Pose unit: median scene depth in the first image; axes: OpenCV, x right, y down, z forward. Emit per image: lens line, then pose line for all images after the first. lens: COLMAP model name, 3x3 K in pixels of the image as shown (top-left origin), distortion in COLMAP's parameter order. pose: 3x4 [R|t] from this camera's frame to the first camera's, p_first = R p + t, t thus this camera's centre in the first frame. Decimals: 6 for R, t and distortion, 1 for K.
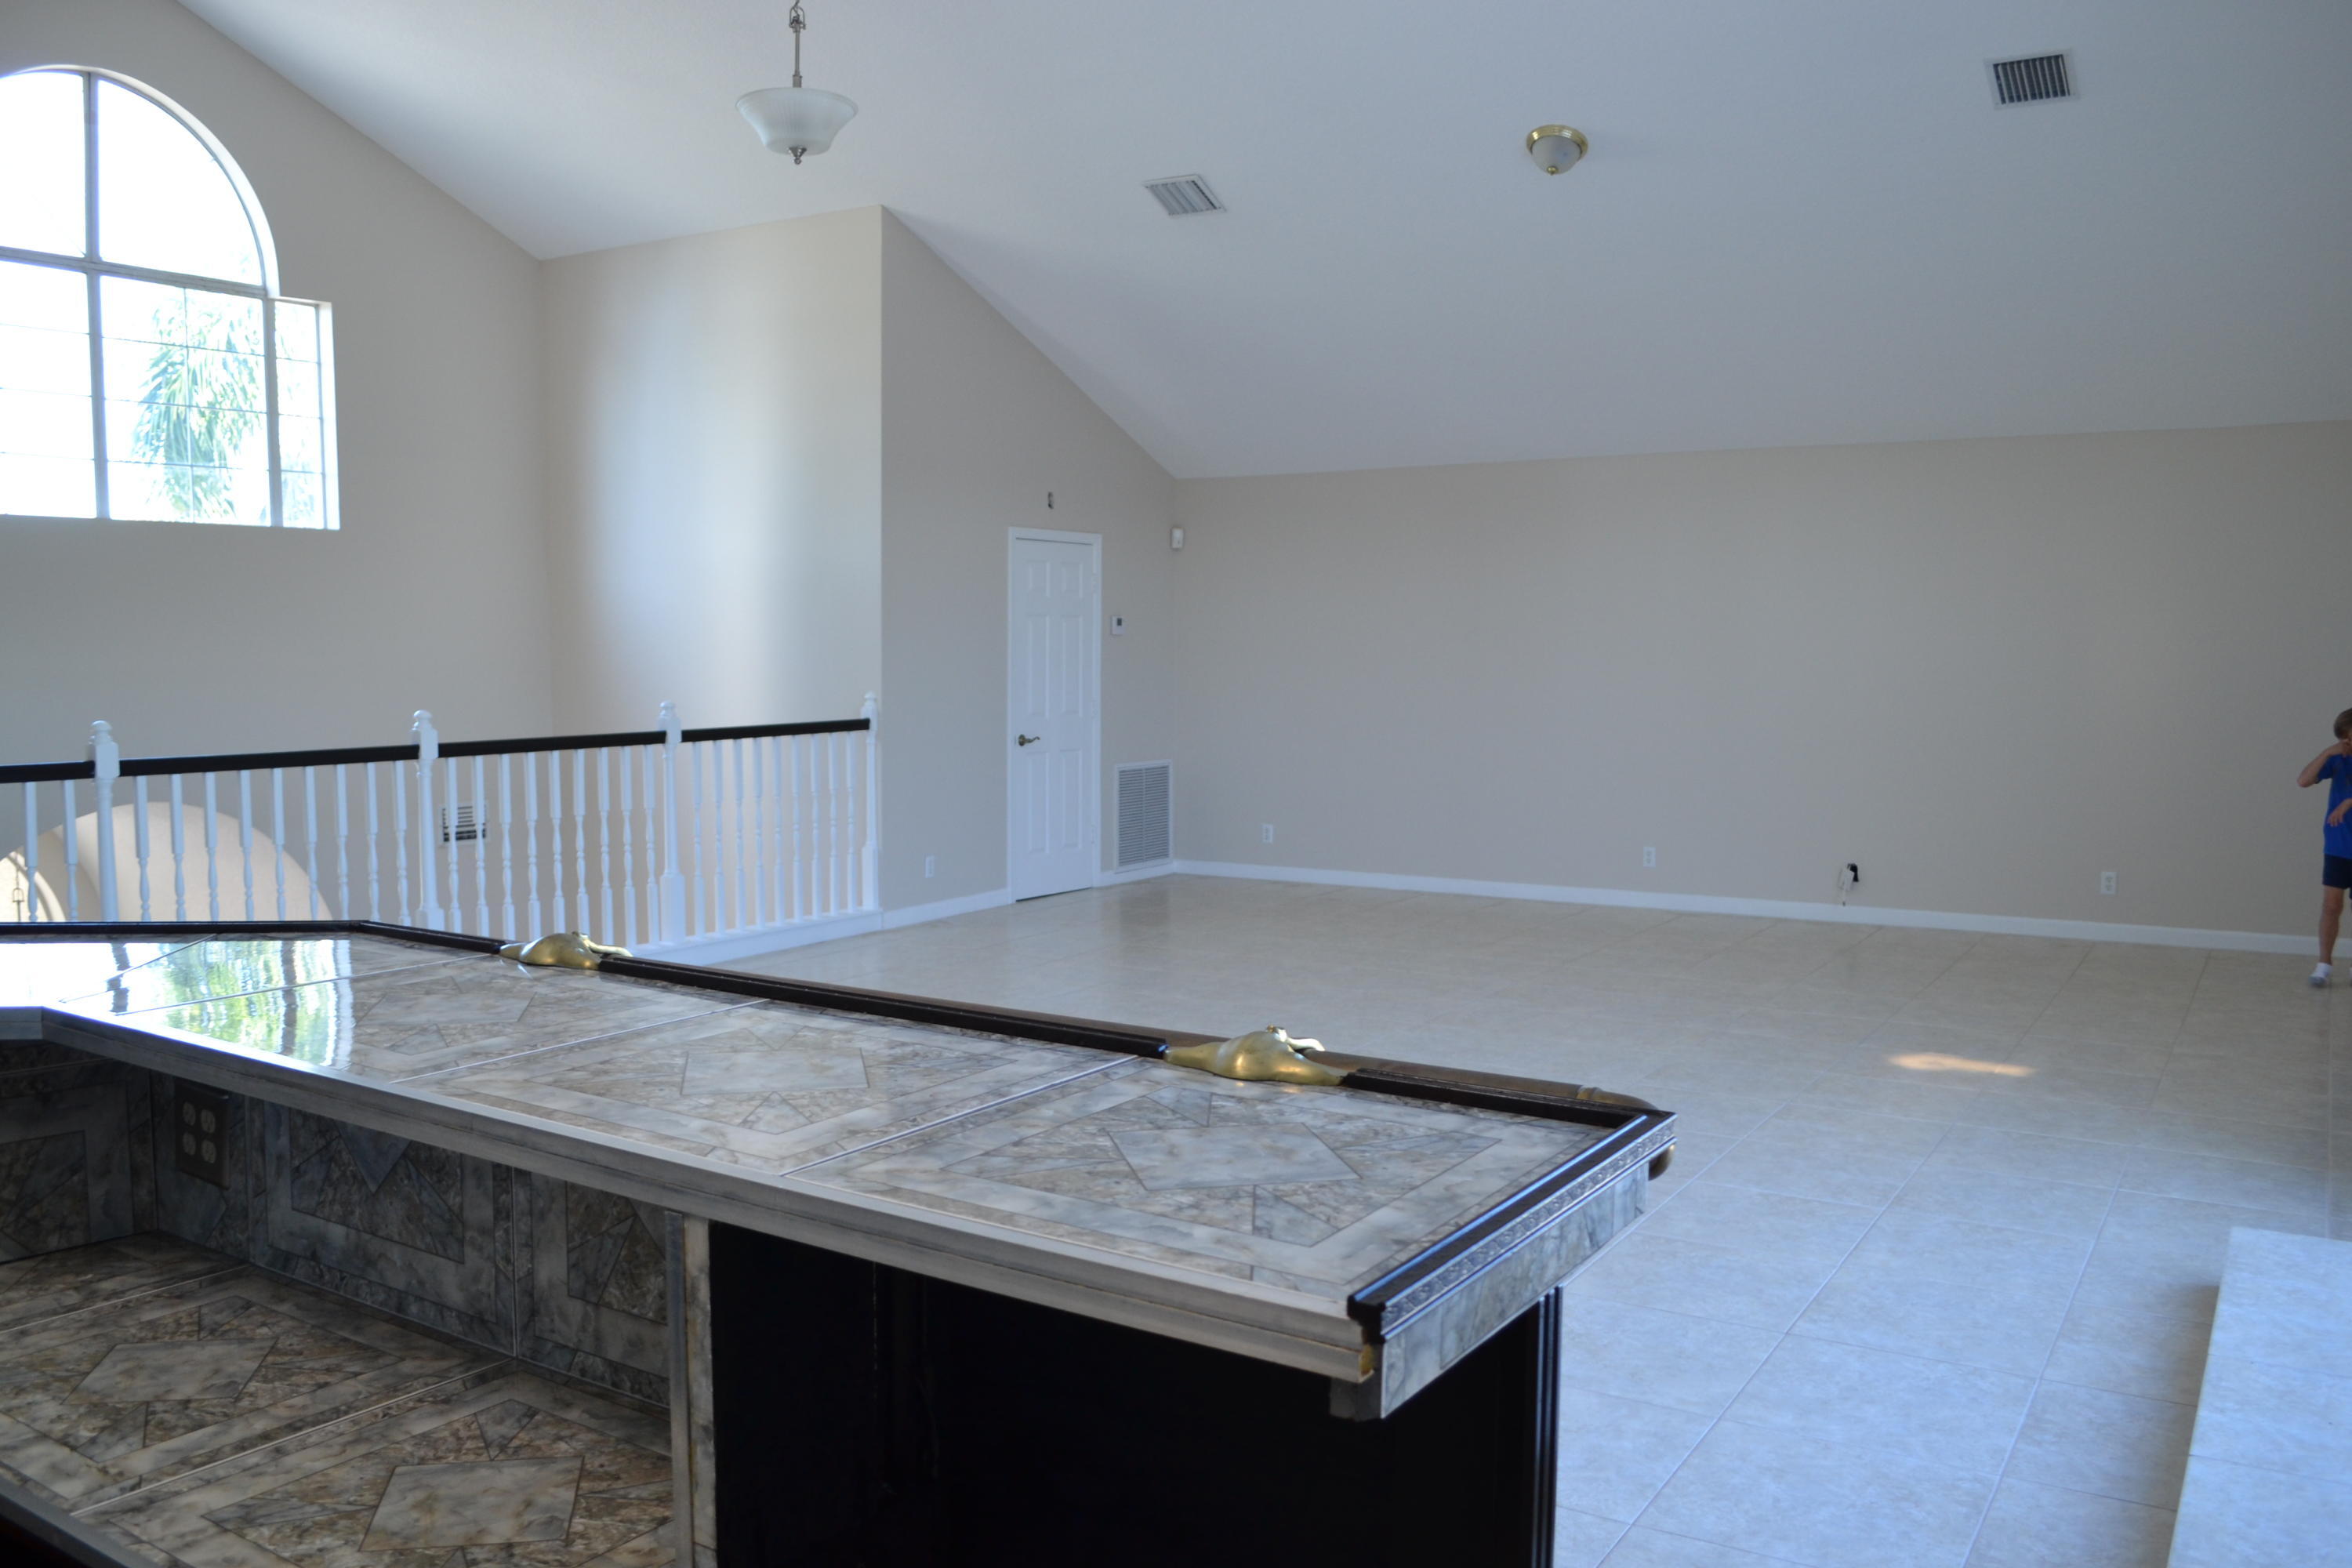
lens RADIAL K [[1896.5, 0, 1176.0], [0, 1896.5, 784.0], [0, 0, 1]] dist [-0.089608, 0.016628]
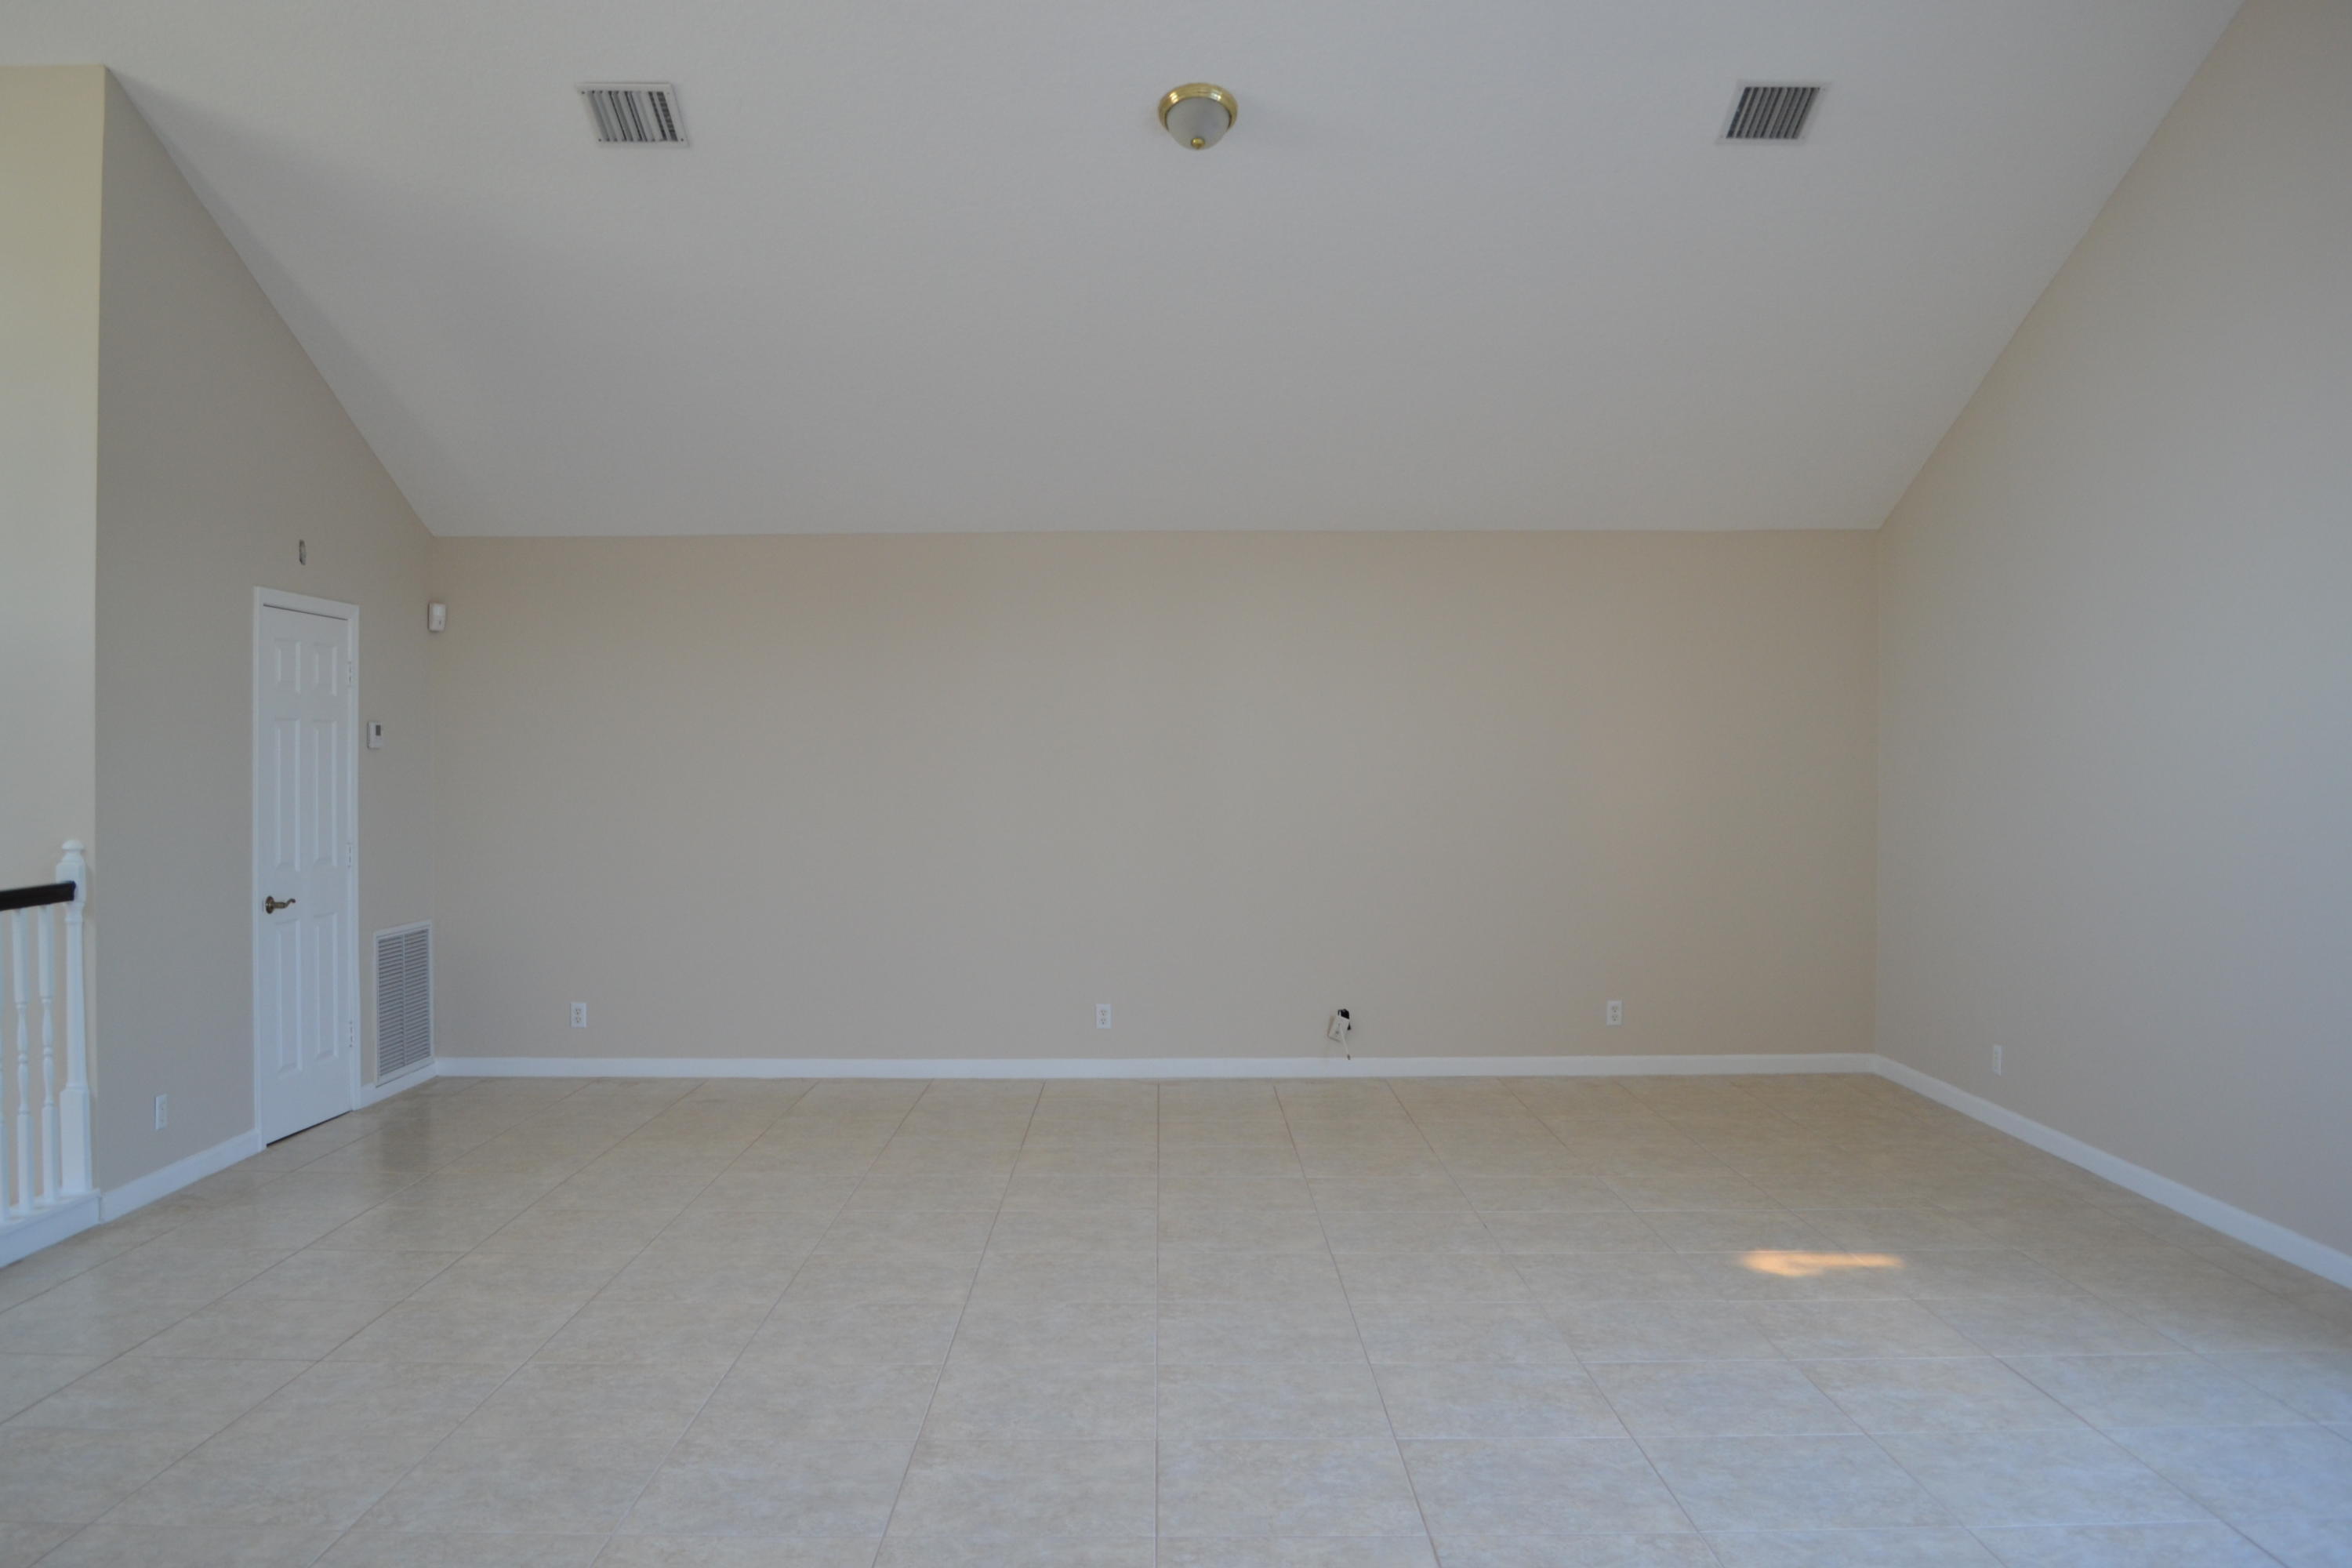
lens RADIAL K [[1896.5, 0, 1176.0], [0, 1896.5, 784.0], [0, 0, 1]] dist [-0.089608, 0.016628]
pose [[0.846528, -0.007893, 0.532285, -0.174706], [0.041036, 0.997882, -0.050465, -0.021094], [-0.530760, 0.064563, 0.845060, 0.297588]]
